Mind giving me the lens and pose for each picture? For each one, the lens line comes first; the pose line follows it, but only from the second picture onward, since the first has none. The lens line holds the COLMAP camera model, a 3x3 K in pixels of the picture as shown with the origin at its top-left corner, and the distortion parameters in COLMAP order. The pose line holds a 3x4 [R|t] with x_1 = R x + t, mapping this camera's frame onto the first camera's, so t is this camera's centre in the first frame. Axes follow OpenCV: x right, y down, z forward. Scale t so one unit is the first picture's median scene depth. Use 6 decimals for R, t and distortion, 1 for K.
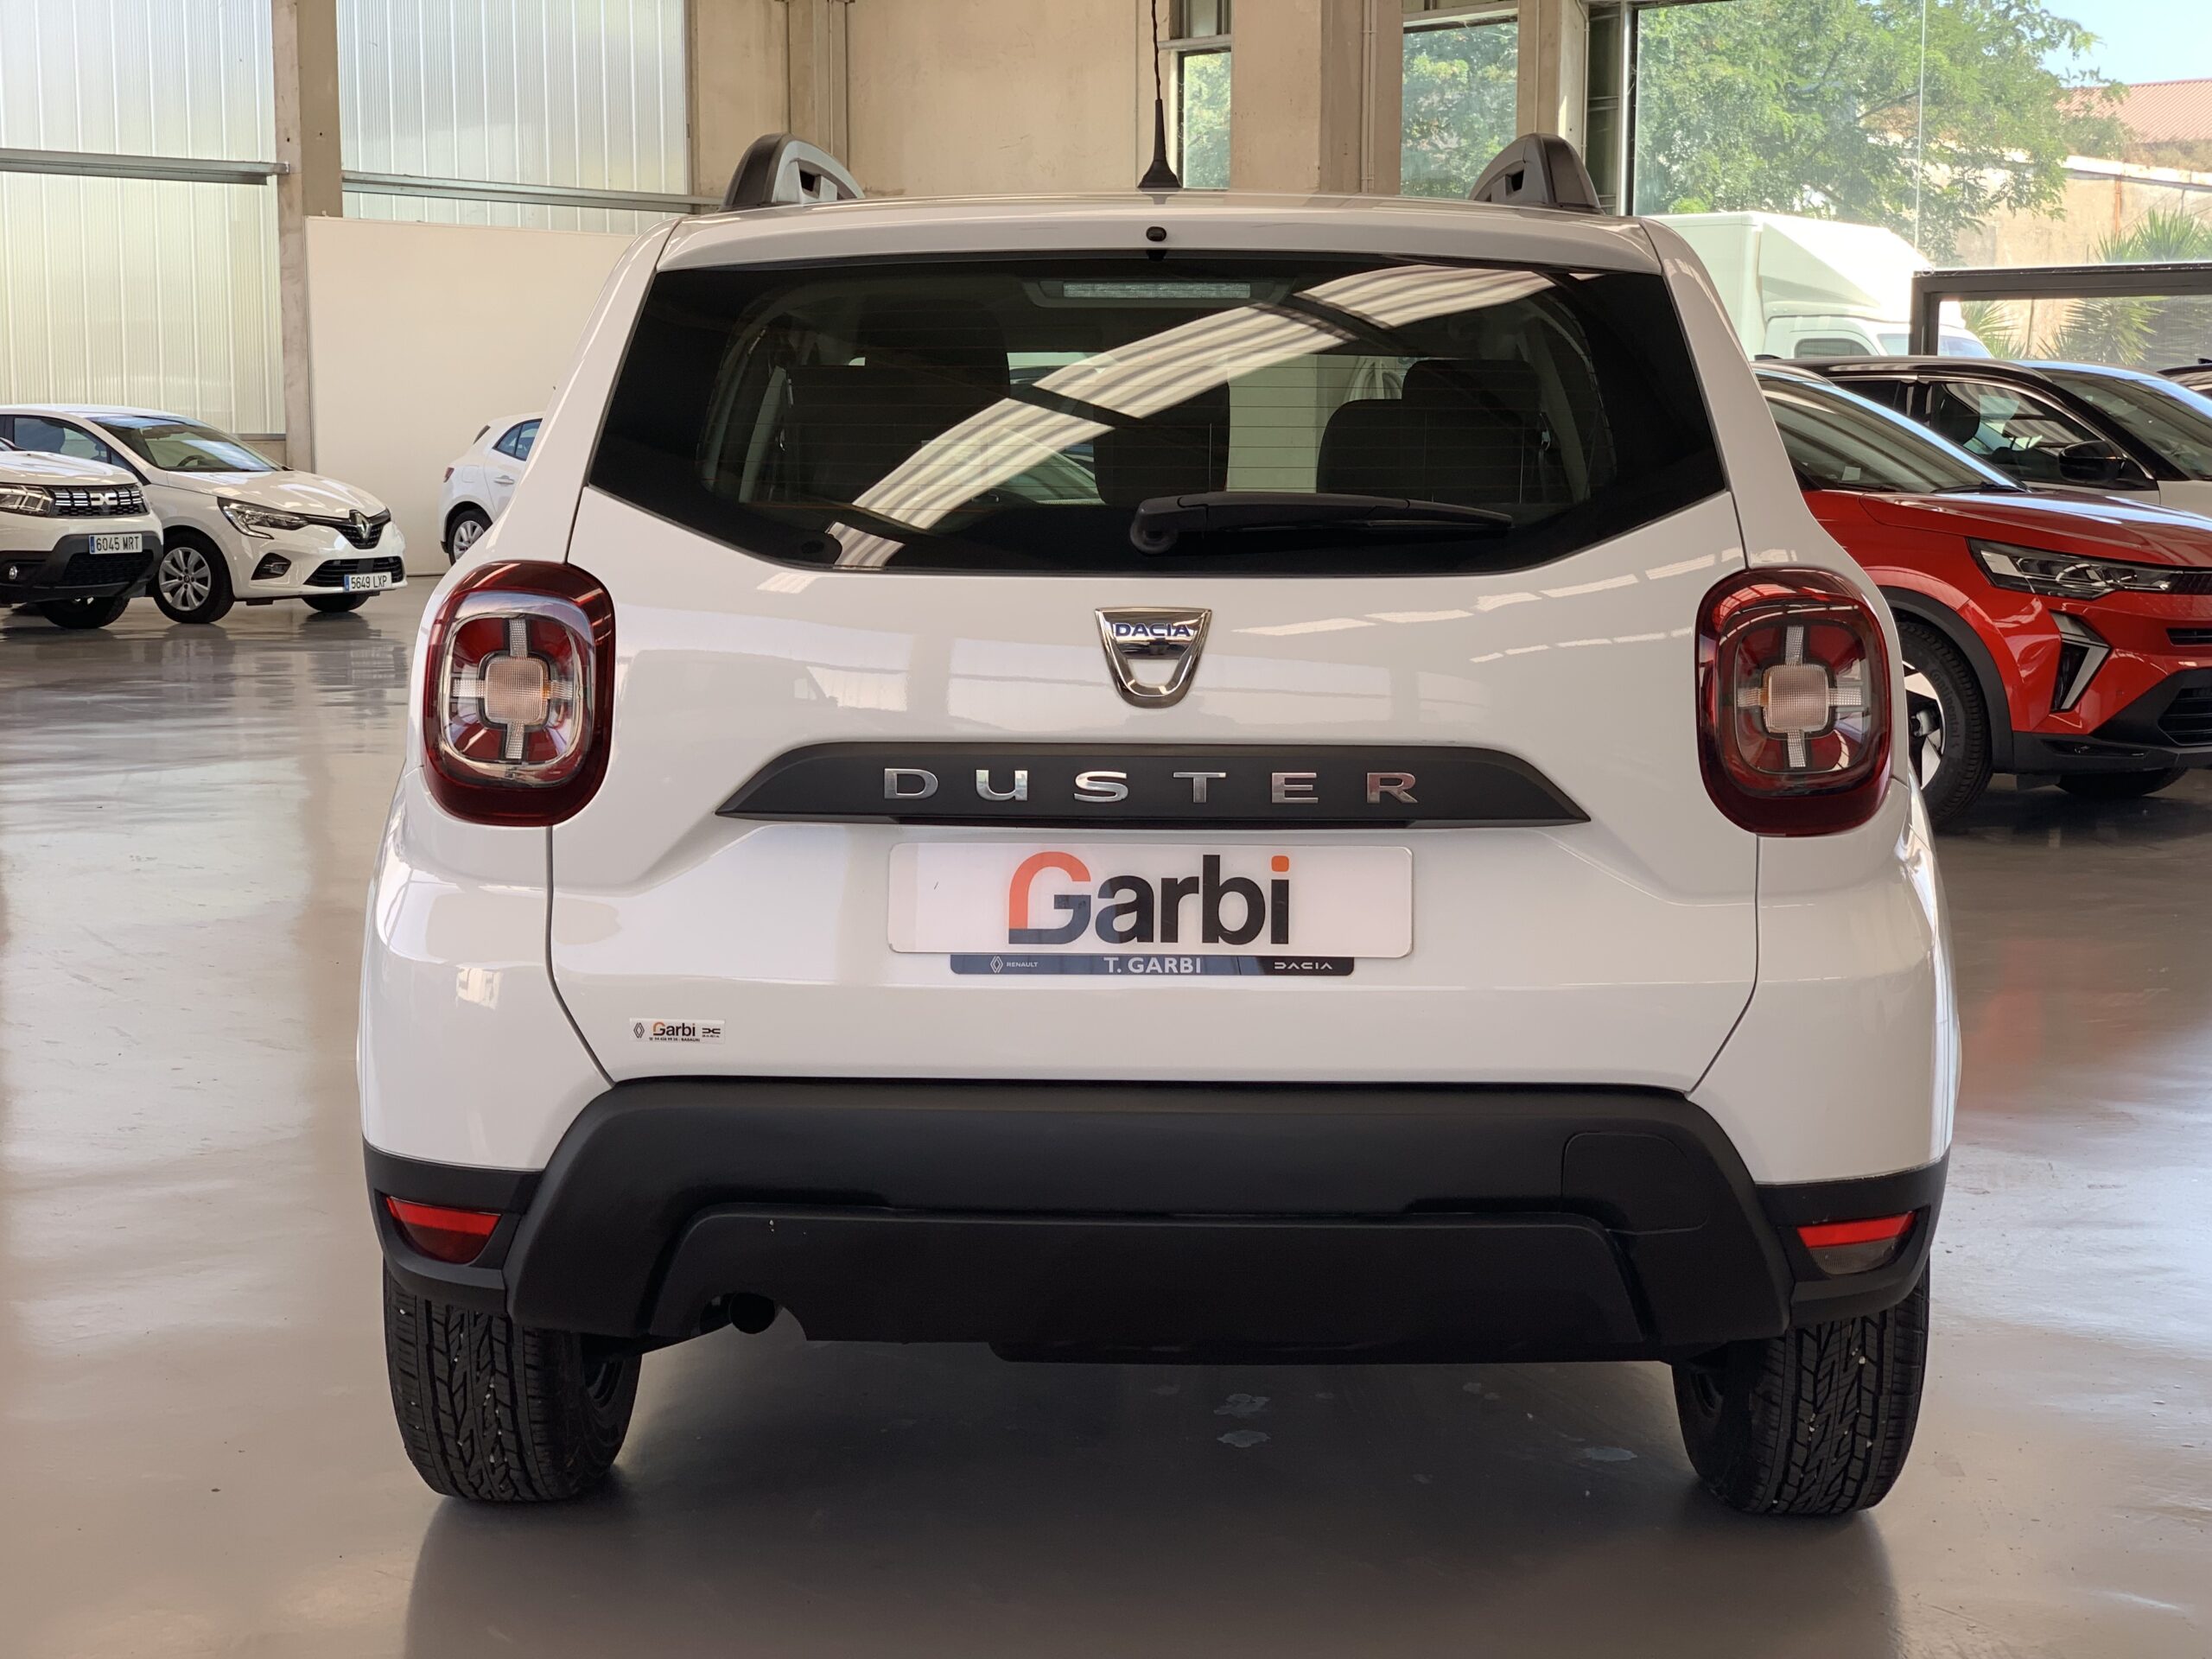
lens RADIAL K [[3375.8, 0, 1110.7], [0, 3375.8, 840.4], [0, 0, 1]] dist [0.026578, 0.000000]
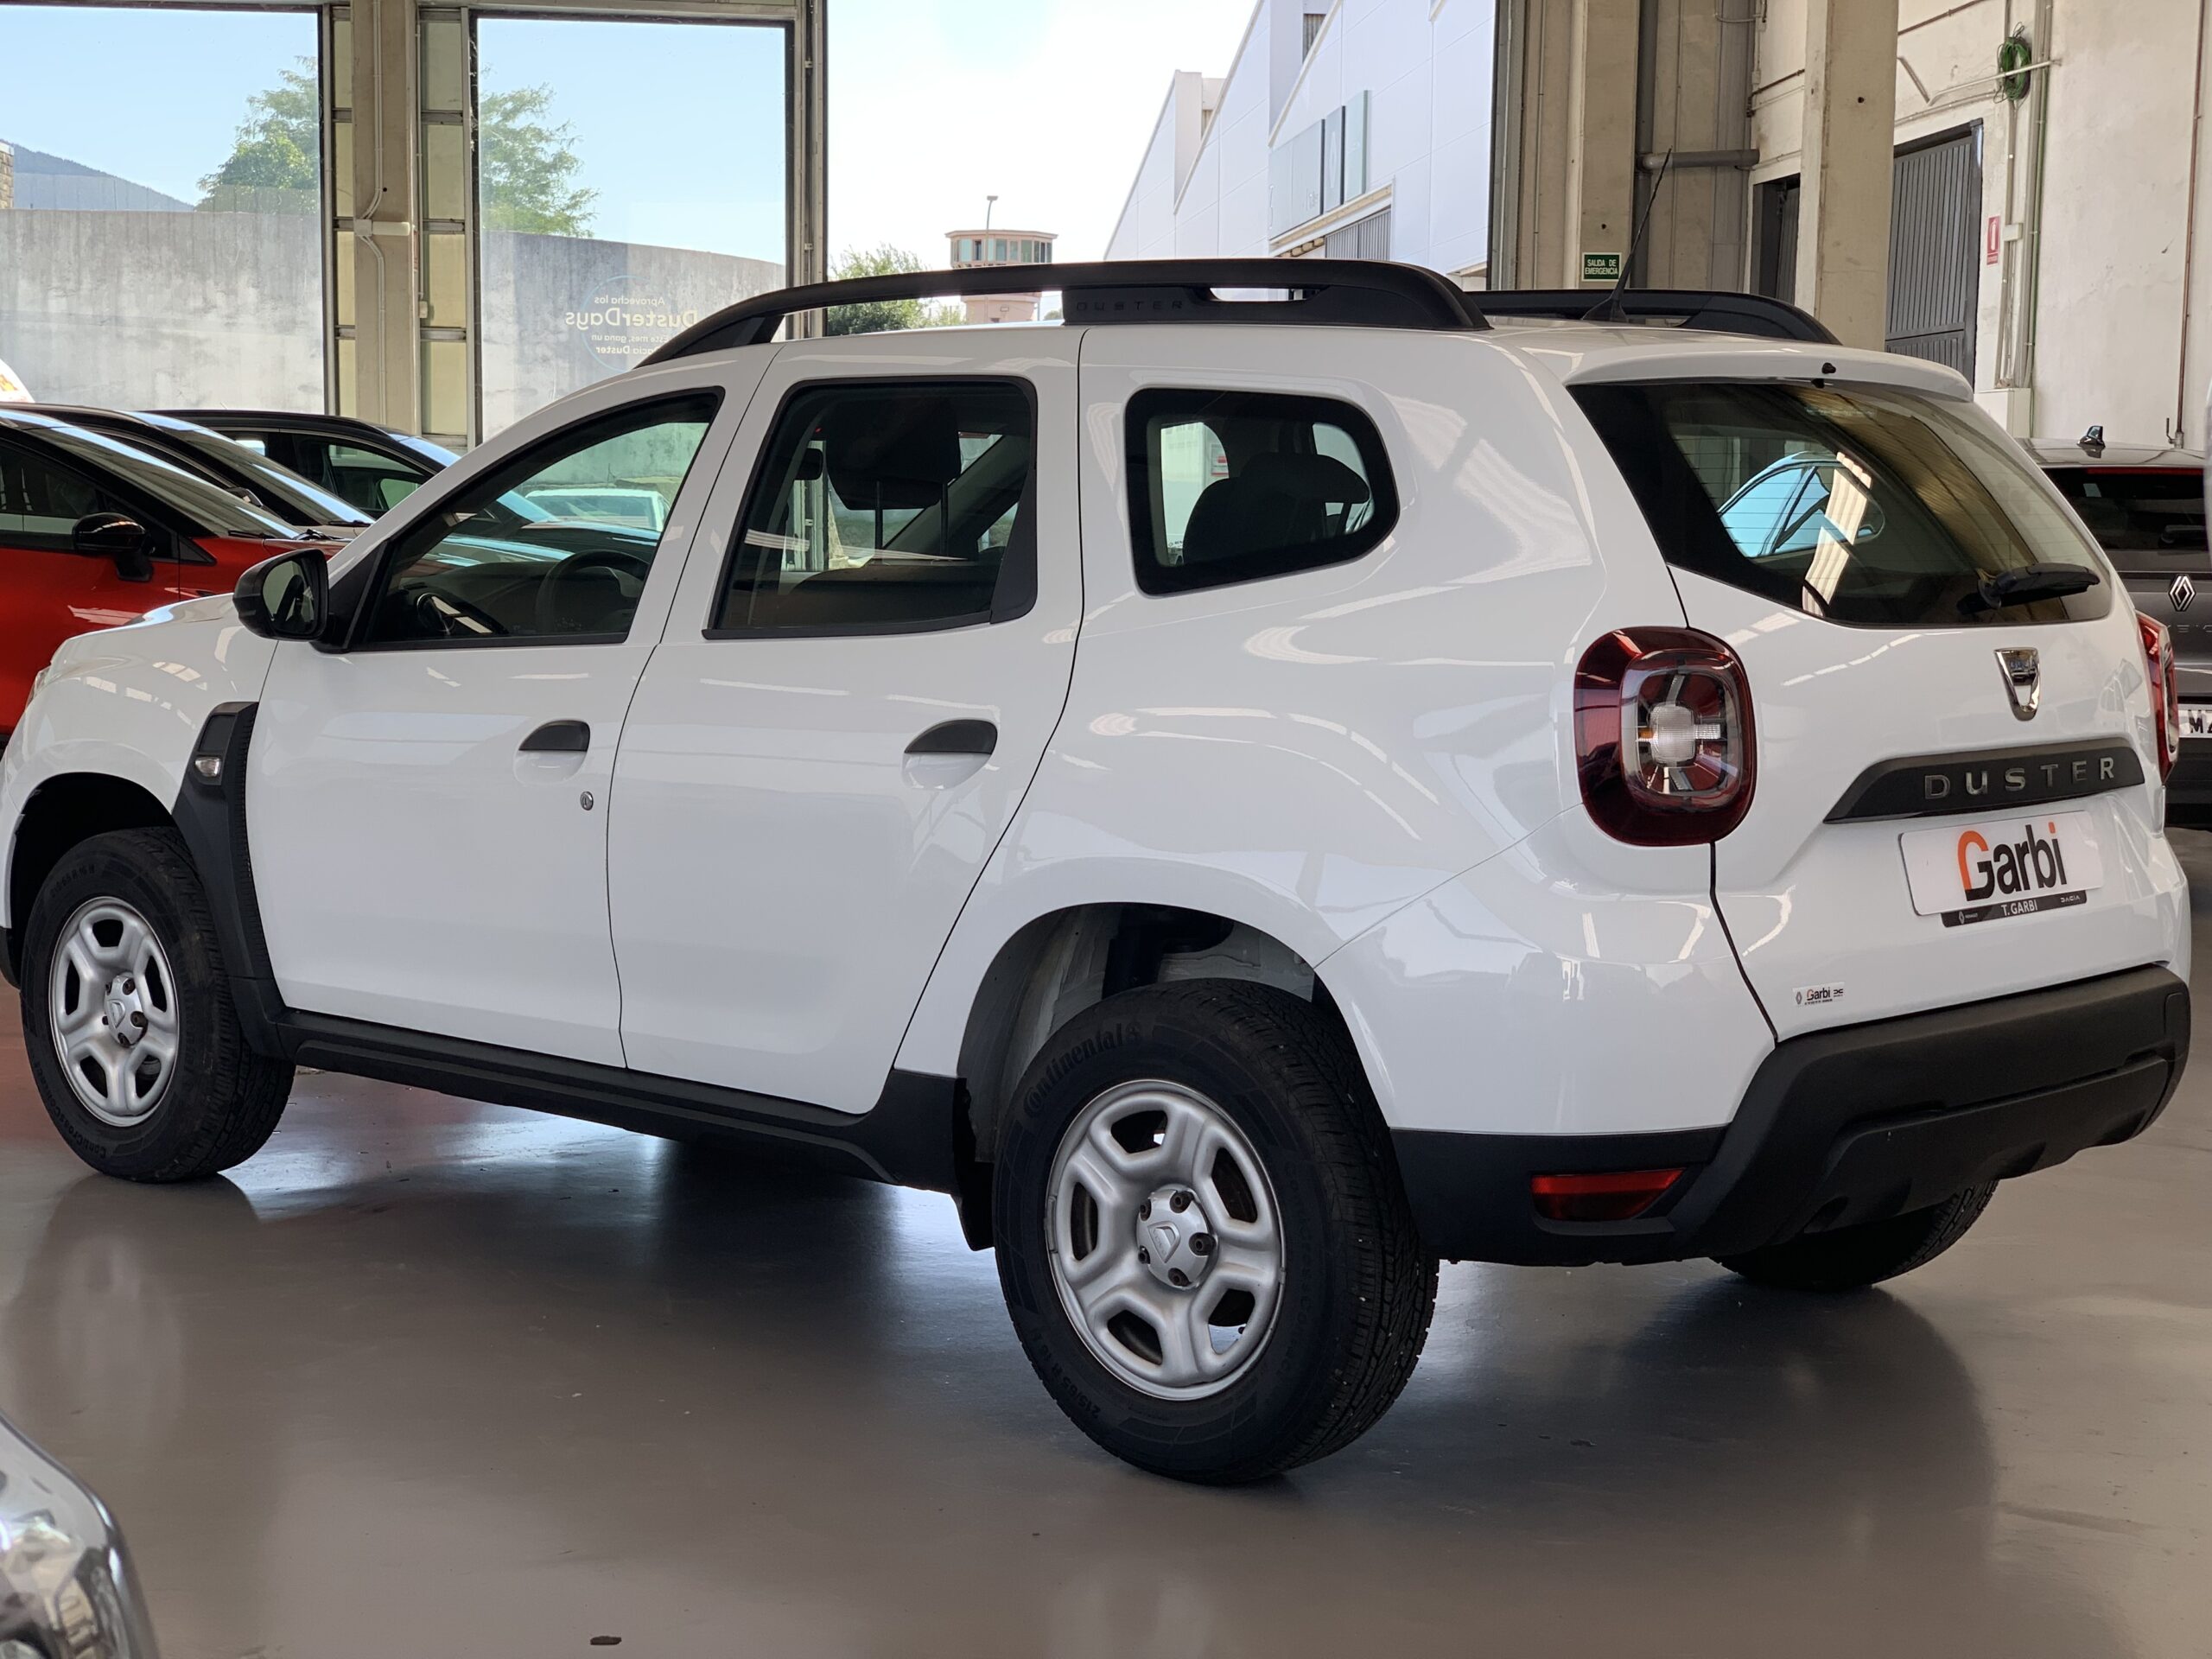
lens RADIAL K [[3375.8, 0, 1104.8], [0, 3375.8, 824.8], [0, 0, 1]] dist [0.026578, 0.000000]
pose [[0.668011, -0.070486, 0.740806, -1.251462], [0.079150, 0.996587, 0.023450, -0.058356], [-0.739930, 0.042970, 0.671310, 0.348827]]
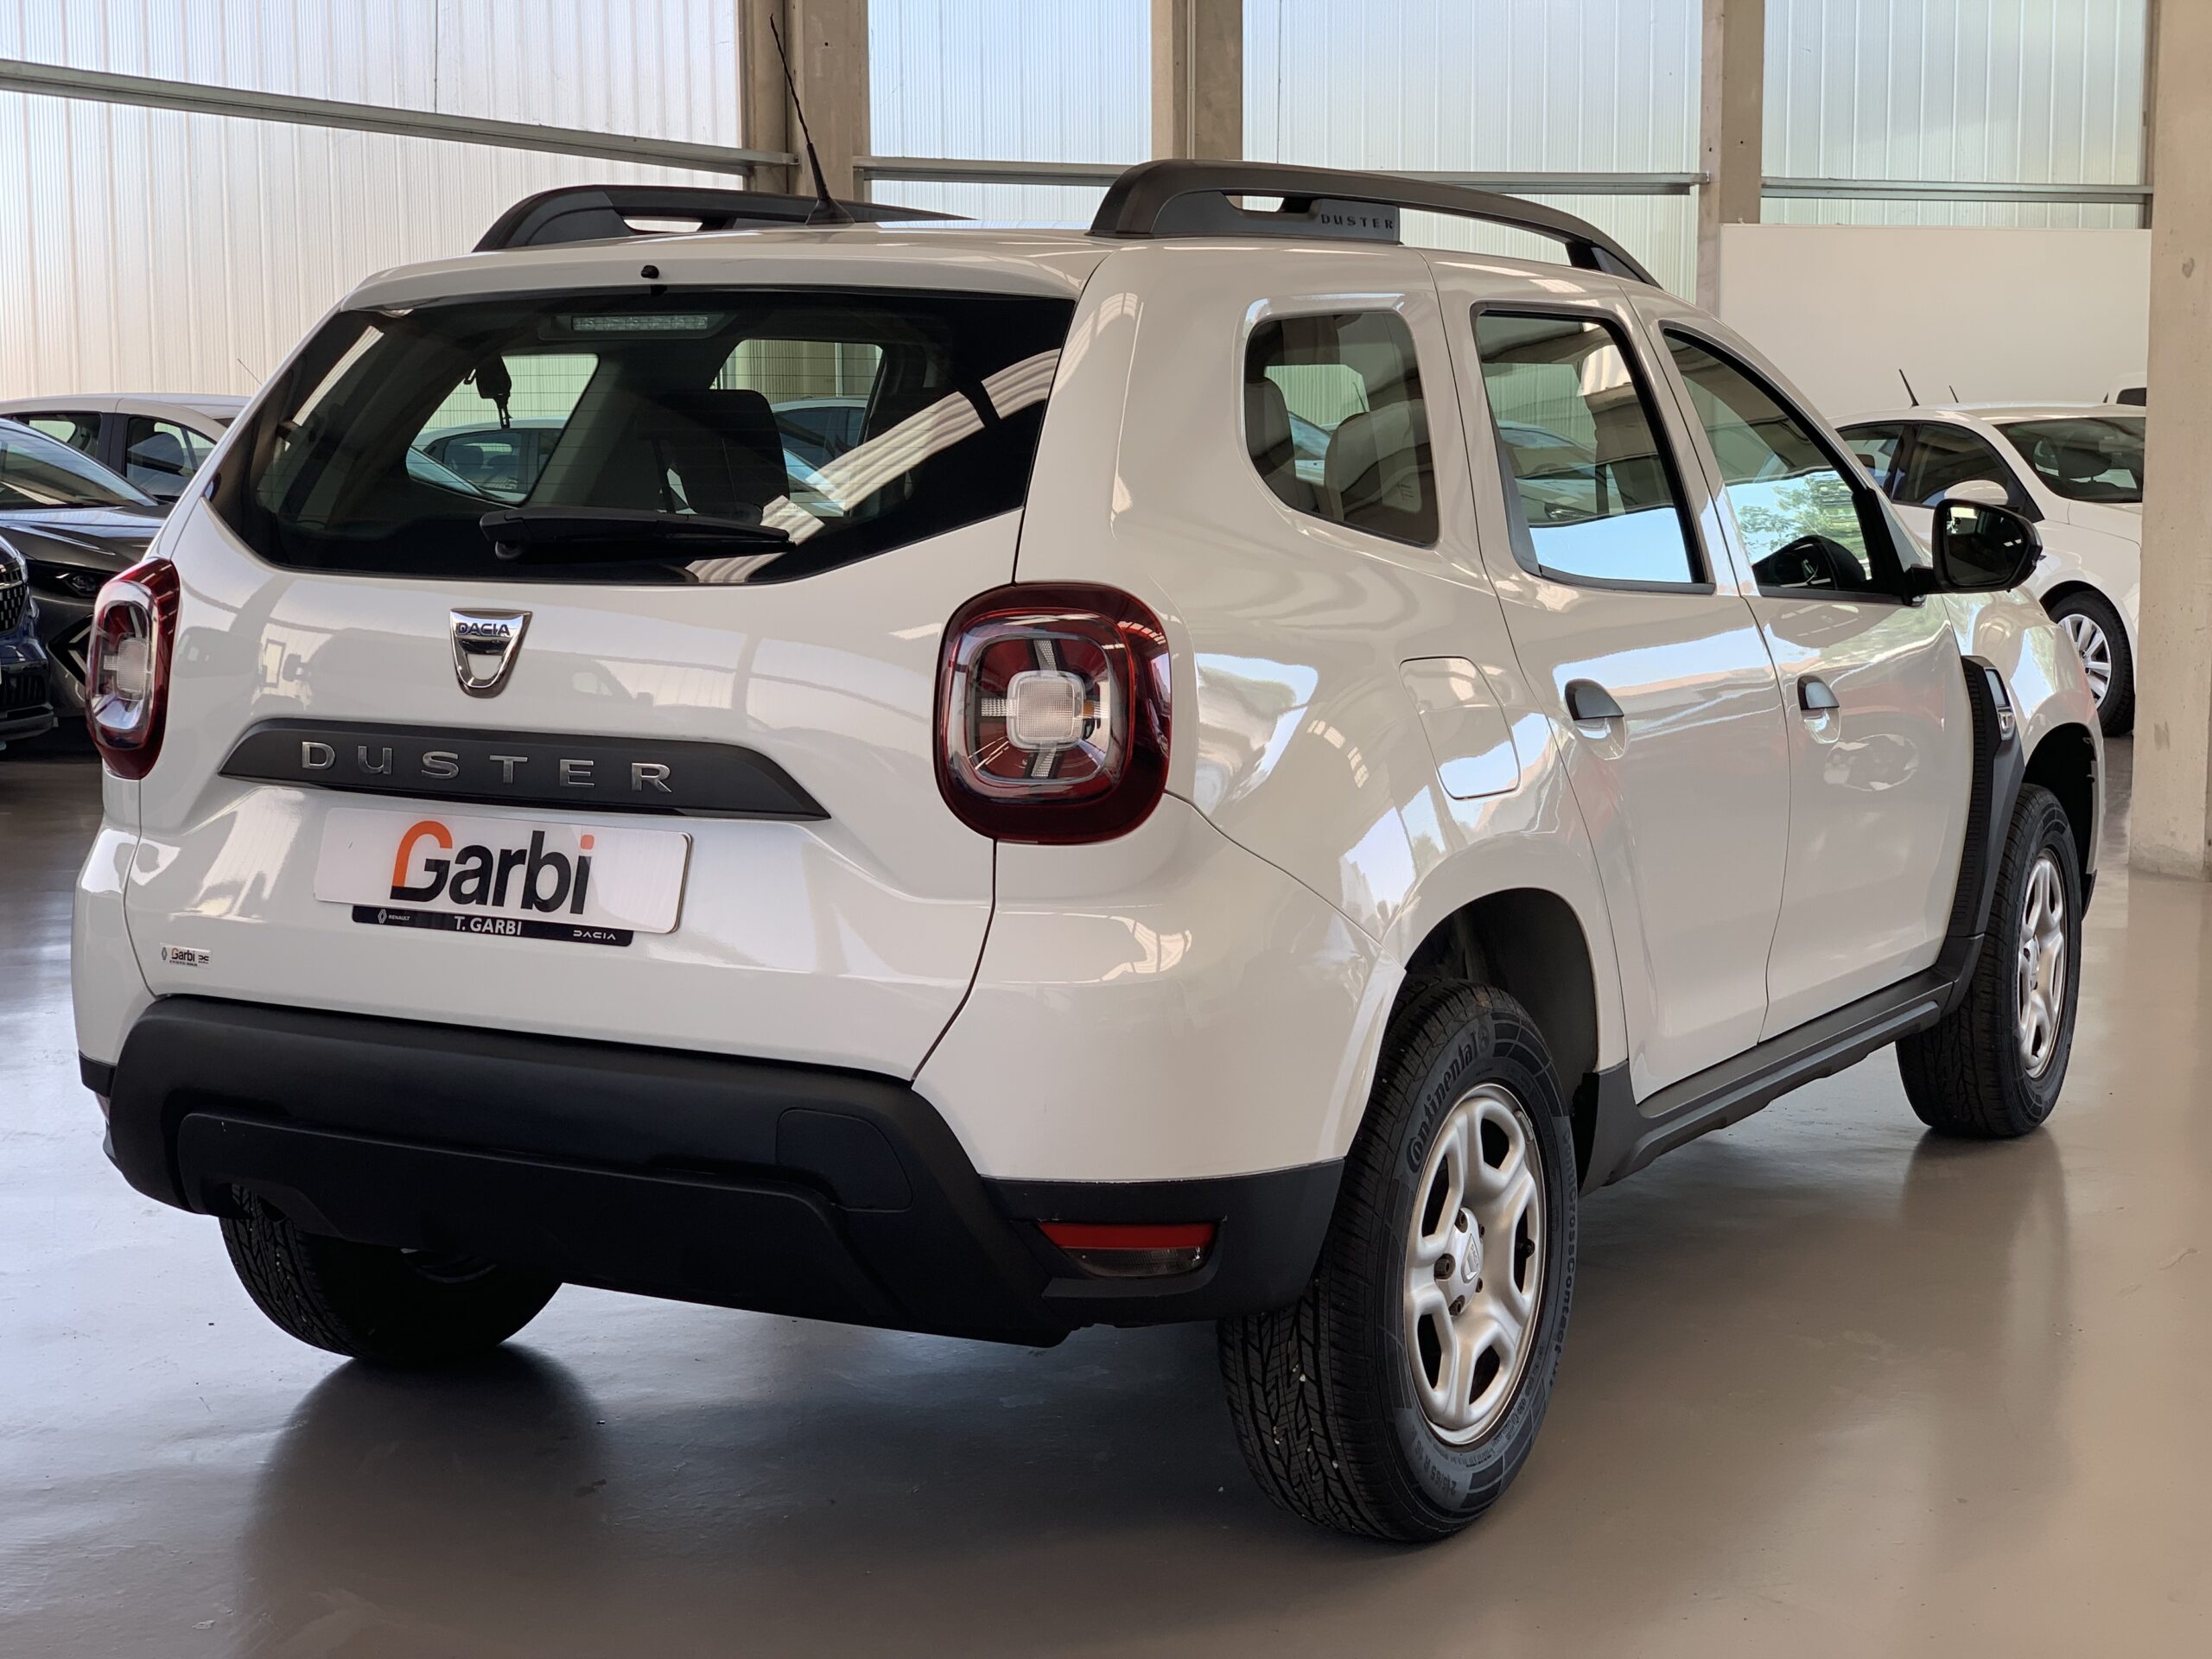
lens RADIAL K [[3375.8, 0, 1116.8], [0, 3375.8, 836.6], [0, 0, 1]] dist [0.026578, 0.000000]
pose [[0.883213, 0.052655, -0.466007, 0.719091], [-0.053063, 0.998516, 0.012256, -0.017591], [0.465961, 0.013903, 0.884696, 0.100917]]
